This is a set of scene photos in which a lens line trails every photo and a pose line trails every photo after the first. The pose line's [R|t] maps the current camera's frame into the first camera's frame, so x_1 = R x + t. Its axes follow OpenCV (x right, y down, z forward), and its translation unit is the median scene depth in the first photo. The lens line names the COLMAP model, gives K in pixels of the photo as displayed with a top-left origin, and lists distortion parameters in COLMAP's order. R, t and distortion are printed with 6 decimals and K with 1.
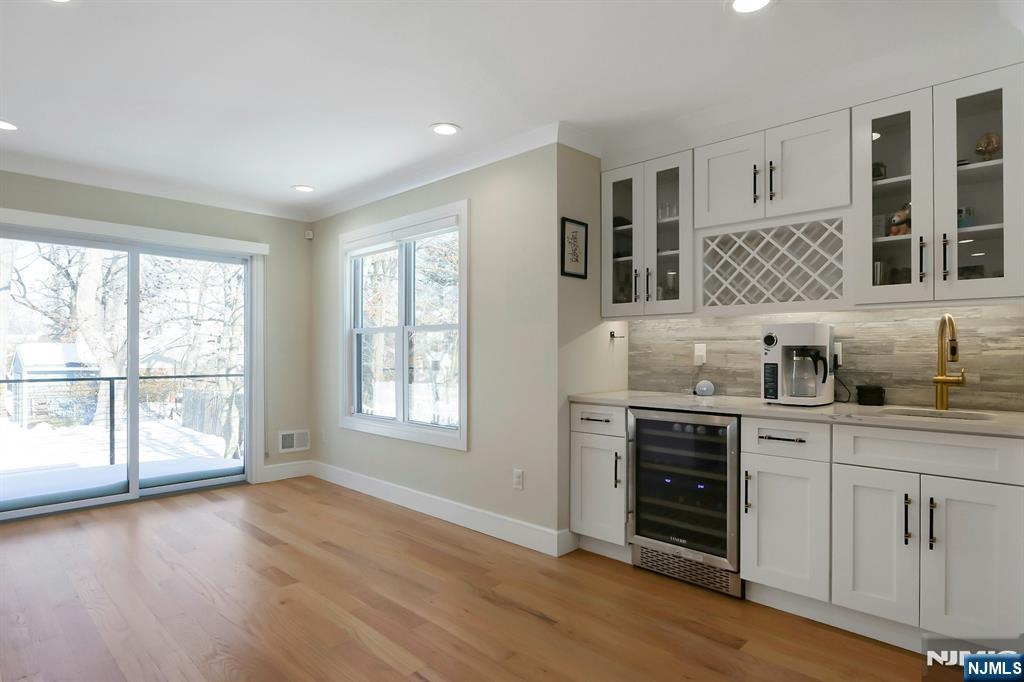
lens RADIAL K [[546.6, 0, 510.8], [0, 546.6, 349.1], [0, 0, 1]] dist [-0.024913, -0.000026]
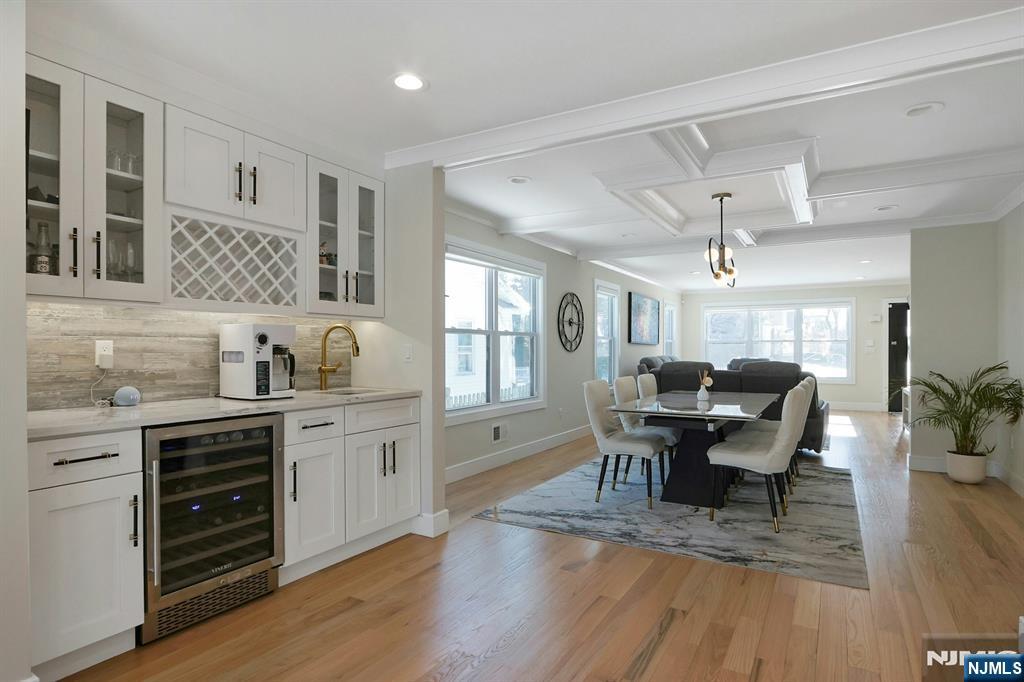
lens RADIAL K [[529.2, 0, 522.9], [0, 529.2, 346.2], [0, 0, 1]] dist [-0.014657, 0.001542]
pose [[-0.228984, 0.000620, 0.973430, -0.603653], [-0.007726, 0.999967, -0.002454, -0.004572], [-0.973399, -0.008083, -0.228972, 0.709029]]
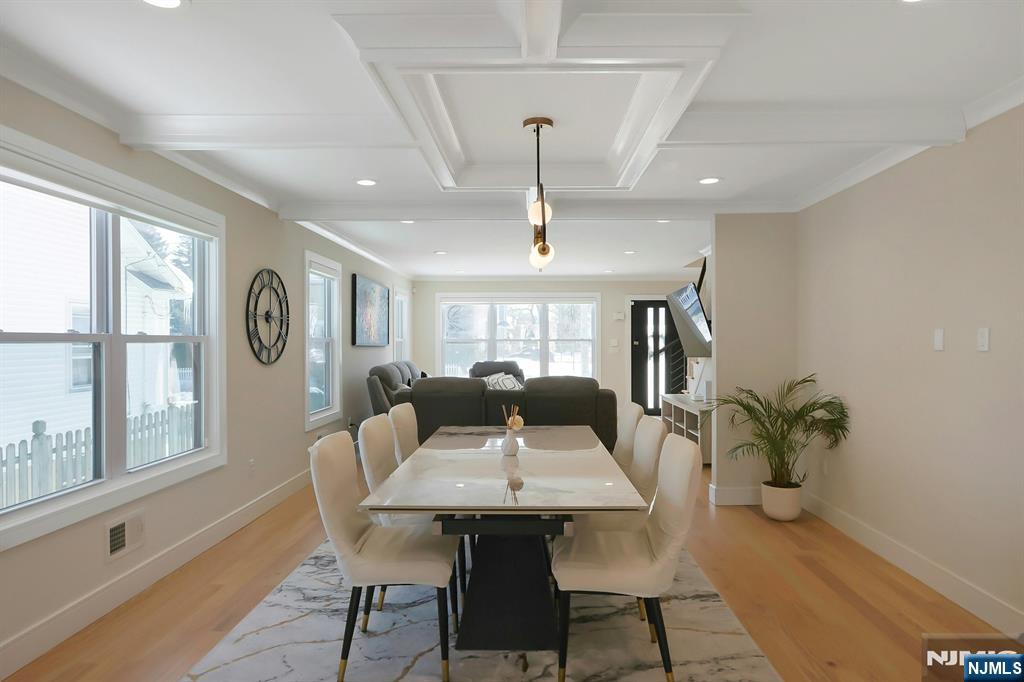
lens RADIAL K [[597.6, 0, 513.8], [0, 597.6, 345.0], [0, 0, 1]] dist [-0.013961, 0.000558]
pose [[-0.665738, -0.006761, 0.746155, -0.002089], [-0.005479, 0.999976, 0.004173, -0.054524], [-0.746165, -0.001310, -0.665759, 0.541984]]
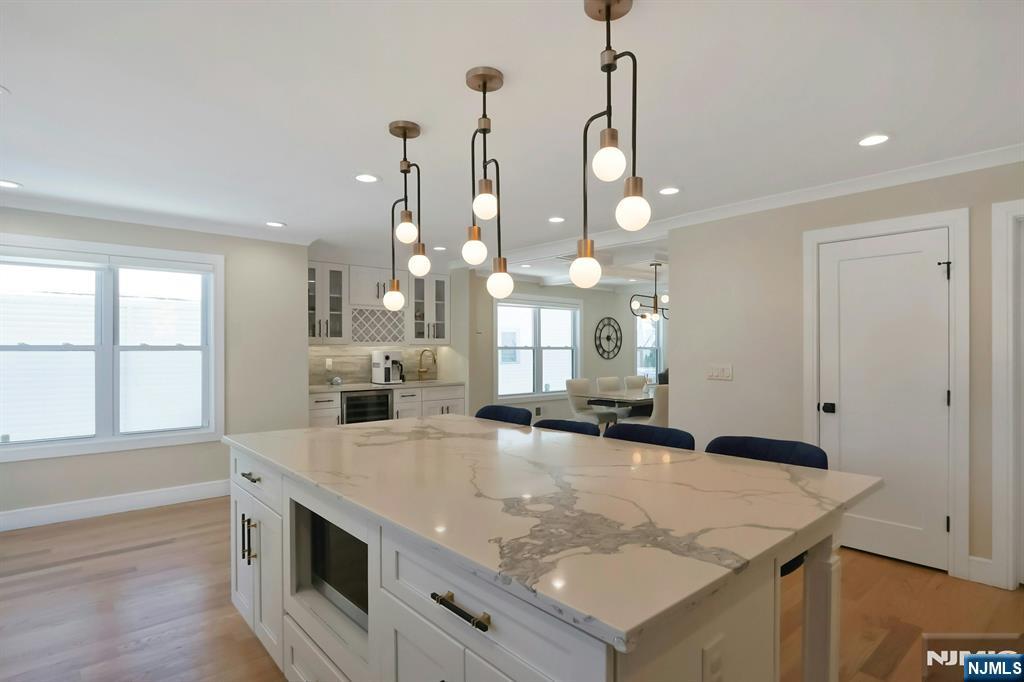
lens RADIAL K [[529.2, 0, 536.6], [0, 529.2, 346.5], [0, 0, 1]] dist [-0.014657, 0.001542]
pose [[0.062442, -0.001241, 0.998048, -1.757023], [-0.007406, 0.999971, 0.001707, -0.072989], [-0.998021, -0.007498, 0.062431, 0.177336]]
